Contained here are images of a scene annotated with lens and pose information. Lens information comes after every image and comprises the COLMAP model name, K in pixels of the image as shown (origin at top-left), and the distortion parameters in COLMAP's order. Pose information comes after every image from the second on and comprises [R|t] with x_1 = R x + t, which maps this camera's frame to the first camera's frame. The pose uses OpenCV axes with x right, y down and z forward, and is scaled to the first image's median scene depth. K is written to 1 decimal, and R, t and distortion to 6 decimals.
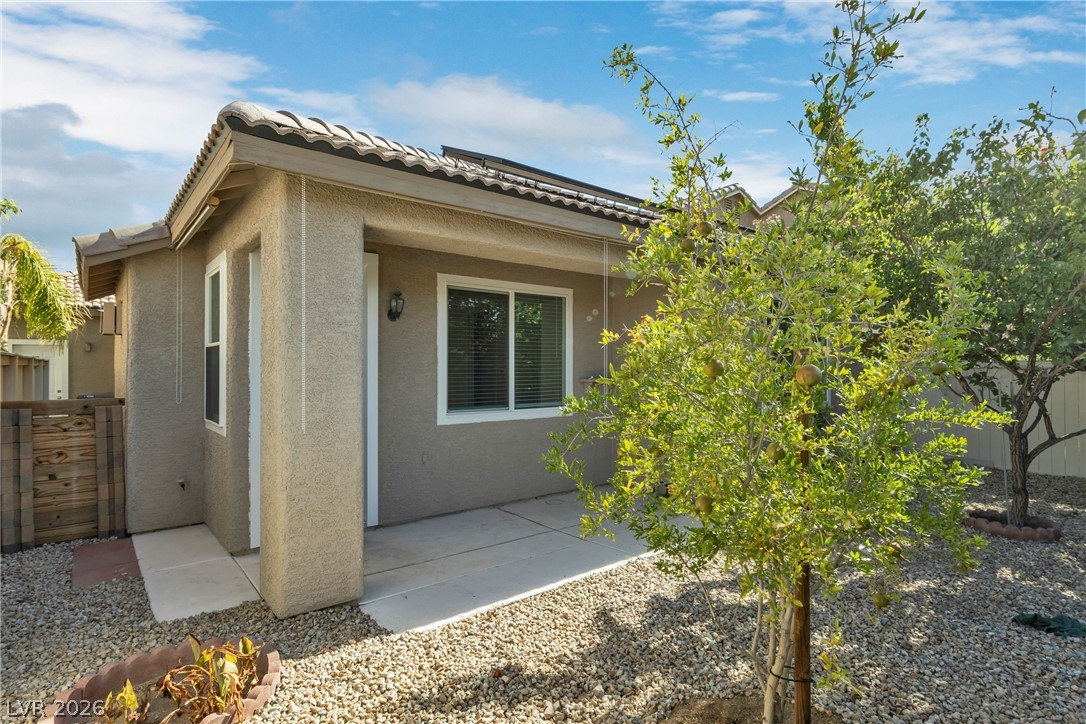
lens RADIAL K [[561.3, 0, 543.0], [0, 561.3, 363.2], [0, 0, 1]] dist [0.009079, -0.001291]
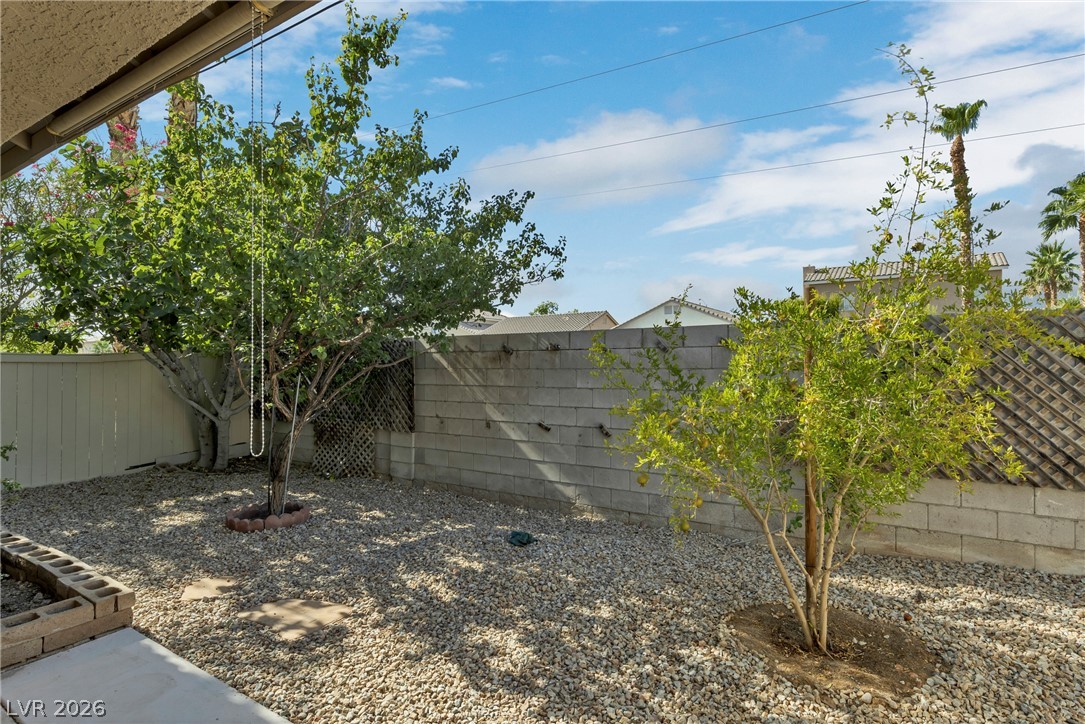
lens RADIAL K [[560.8, 0, 542.8], [0, 560.8, 361.5], [0, 0, 1]] dist [0.009079, -0.001291]
pose [[-0.308410, 0.000947, 0.951253, -0.401387], [0.000437, 1.000000, -0.000854, 0.006716], [-0.951253, 0.000152, -0.308410, 1.141116]]
